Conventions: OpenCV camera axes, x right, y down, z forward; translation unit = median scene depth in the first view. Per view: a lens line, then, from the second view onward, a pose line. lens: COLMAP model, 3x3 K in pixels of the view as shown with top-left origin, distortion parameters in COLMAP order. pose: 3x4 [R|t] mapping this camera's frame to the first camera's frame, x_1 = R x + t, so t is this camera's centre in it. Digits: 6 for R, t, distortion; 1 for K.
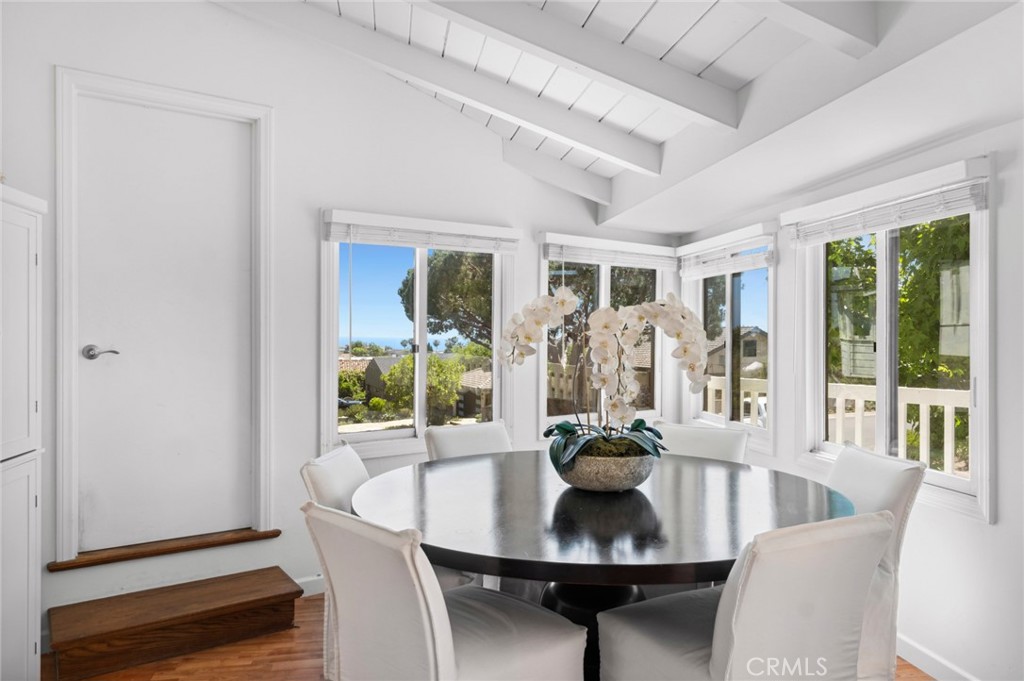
lens RADIAL K [[701.2, 0, 512.3], [0, 701.2, 336.7], [0, 0, 1]] dist [0.005887, 0.009055]
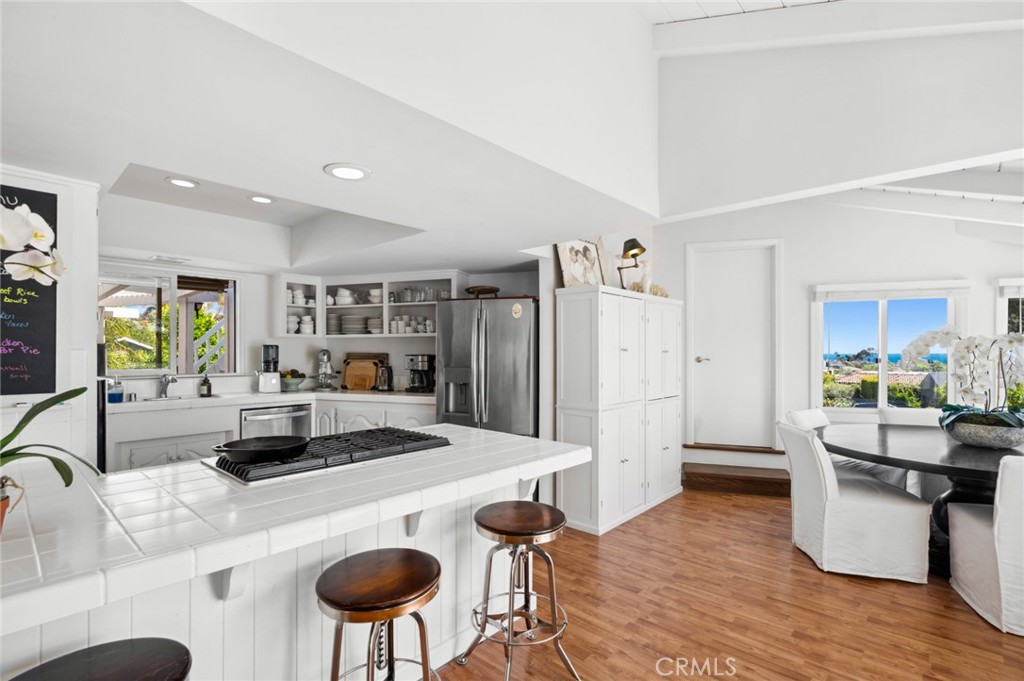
lens RADIAL K [[476.8, 0, 514.2], [0, 476.8, 347.0], [0, 0, 1]] dist [0.001061, 0.001645]
pose [[0.605024, -0.008581, -0.796161, 0.297942], [-0.003350, 0.999906, -0.013323, 0.003098], [0.796201, 0.010728, 0.604938, -0.458595]]
